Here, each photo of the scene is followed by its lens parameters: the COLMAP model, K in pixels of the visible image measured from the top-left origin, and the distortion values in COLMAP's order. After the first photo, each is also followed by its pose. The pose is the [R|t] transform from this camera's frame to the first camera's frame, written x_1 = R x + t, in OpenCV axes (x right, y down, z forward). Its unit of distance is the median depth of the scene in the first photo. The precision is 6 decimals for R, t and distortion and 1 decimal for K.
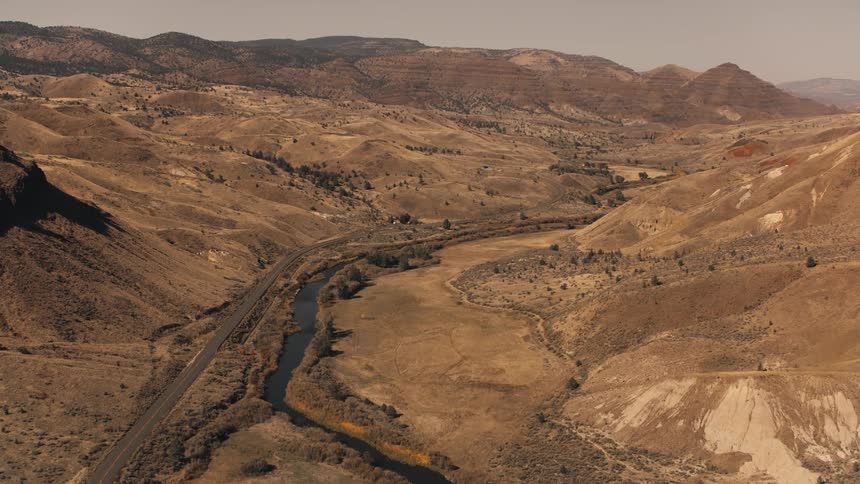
lens RADIAL K [[1116.5, 0, 430.0], [0, 1116.5, 242.0], [0, 0, 1]] dist [-0.258232, 0.358126]
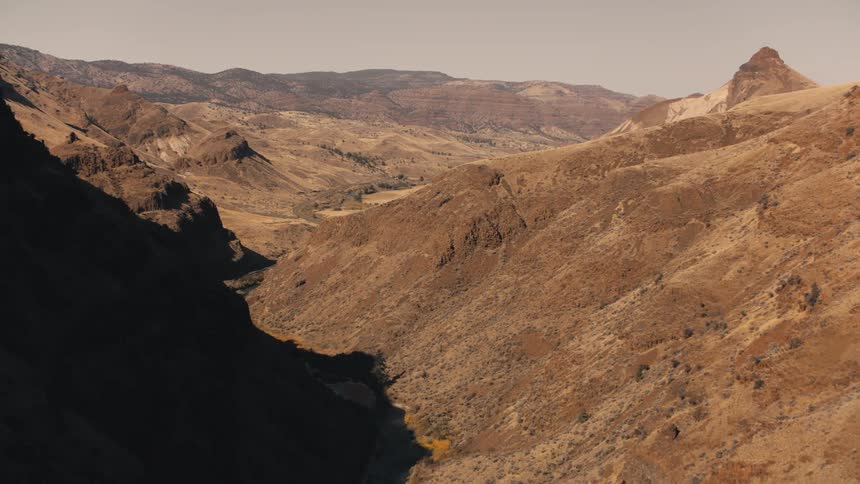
lens RADIAL K [[1116.5, 0, 430.0], [0, 1116.5, 242.0], [0, 0, 1]] dist [-0.258232, 0.358126]
pose [[0.999365, 0.002694, -0.035537, 0.055451], [-0.003627, 0.999650, -0.026210, 0.081500], [0.035454, 0.026322, 0.999025, -0.532184]]
